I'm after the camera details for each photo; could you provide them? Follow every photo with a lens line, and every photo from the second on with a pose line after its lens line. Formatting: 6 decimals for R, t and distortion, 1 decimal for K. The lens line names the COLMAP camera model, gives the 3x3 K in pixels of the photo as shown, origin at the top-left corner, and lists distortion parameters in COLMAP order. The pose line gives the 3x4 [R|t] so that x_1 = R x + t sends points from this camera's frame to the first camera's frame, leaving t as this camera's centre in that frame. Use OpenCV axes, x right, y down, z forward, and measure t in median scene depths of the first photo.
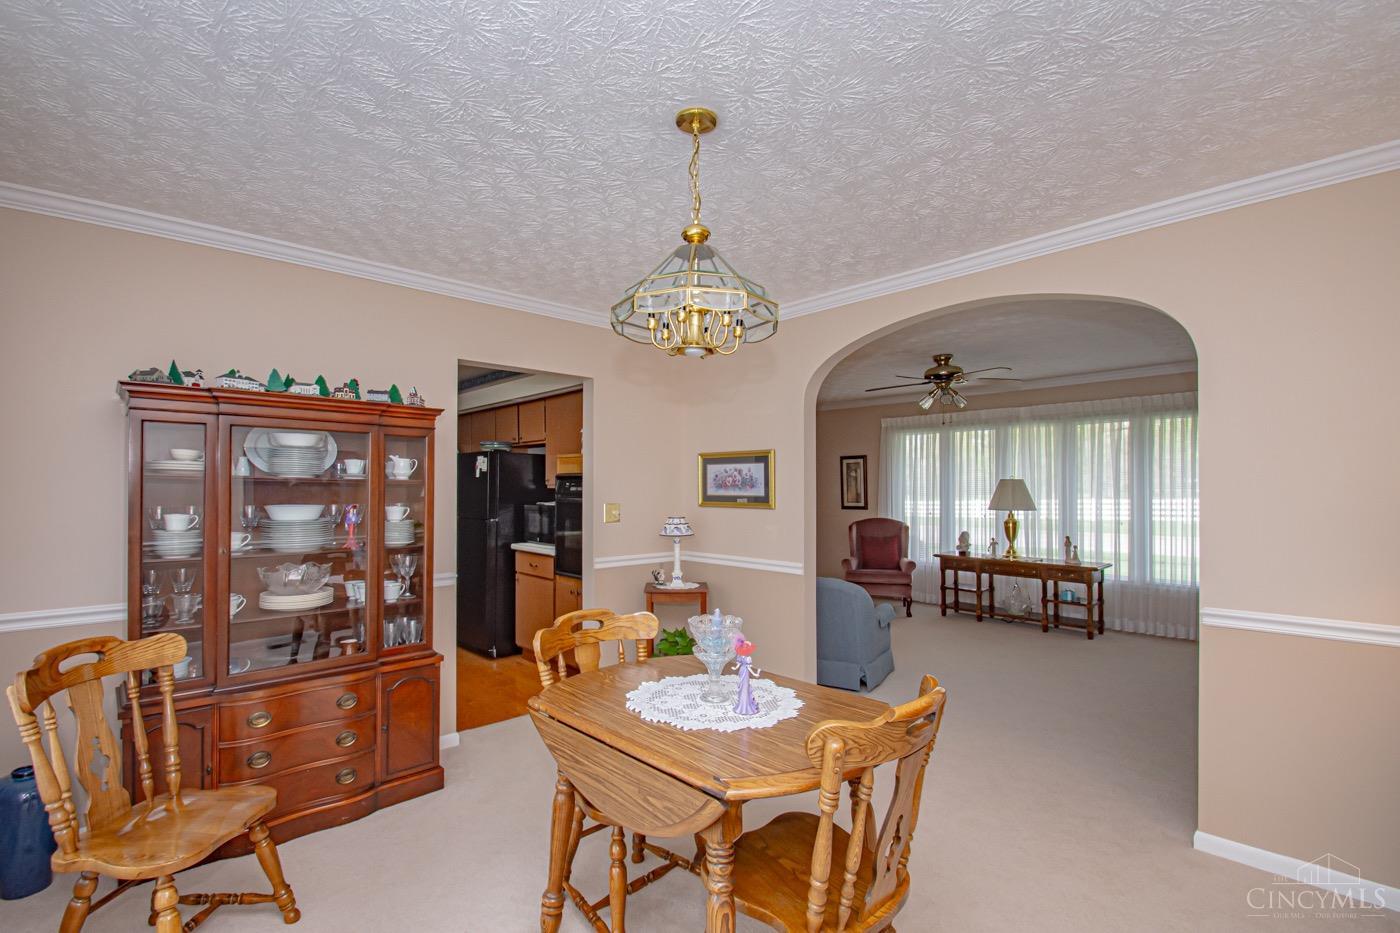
lens RADIAL K [[589.2, 0, 696.5], [0, 589.2, 483.1], [0, 0, 1]] dist [0.000770, -0.036936]
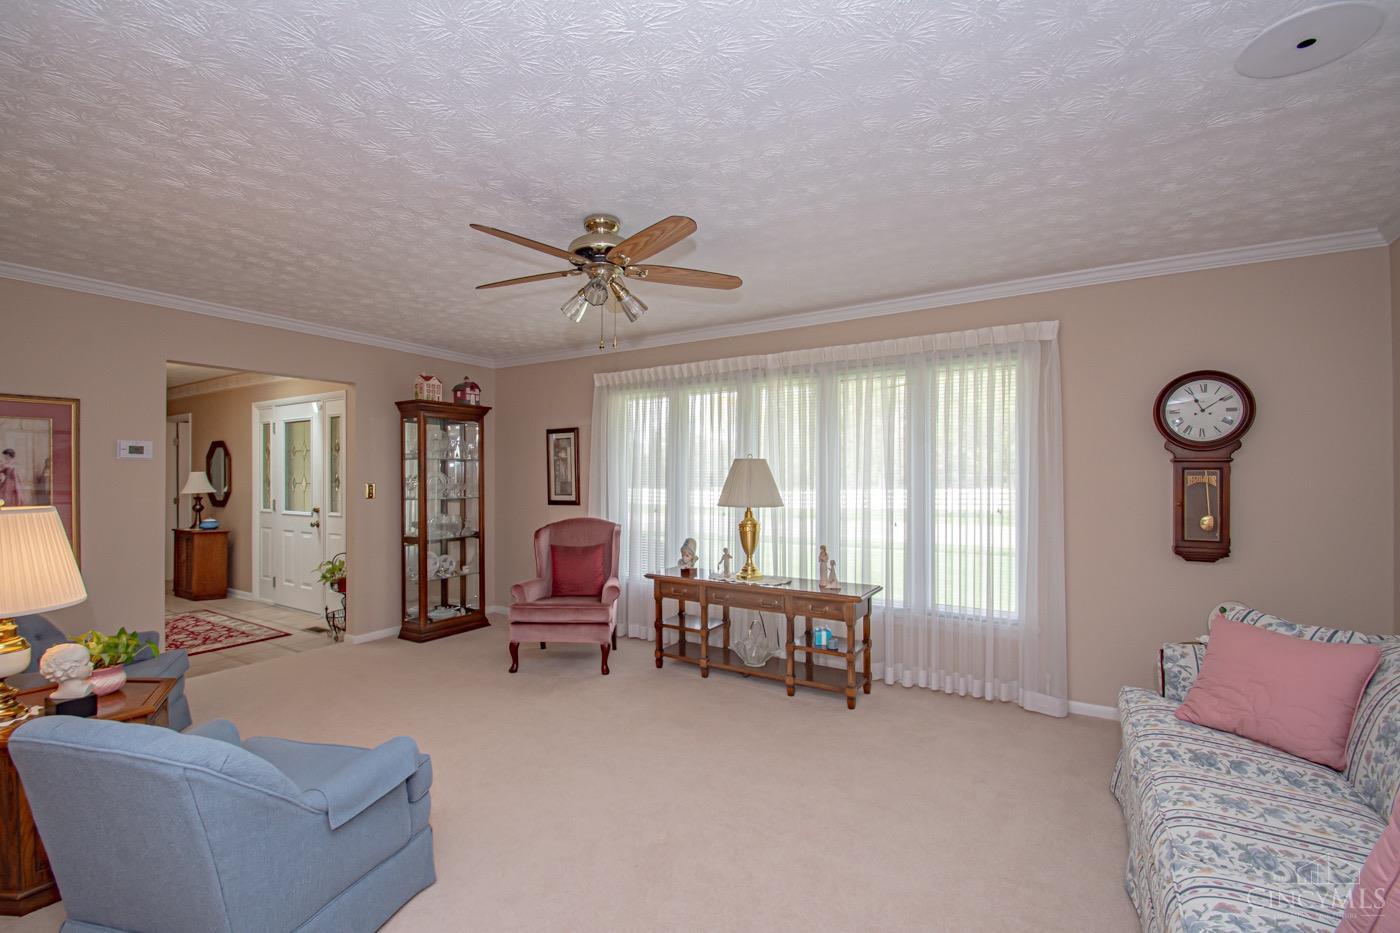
lens RADIAL K [[603.3, 0, 699.1], [0, 603.3, 478.1], [0, 0, 1]] dist [-0.001089, -0.000009]
pose [[0.949706, 0.000123, 0.313142, 0.269498], [-0.002808, 0.999963, 0.008123, 0.008706], [-0.313129, -0.008594, 0.949672, 0.373037]]
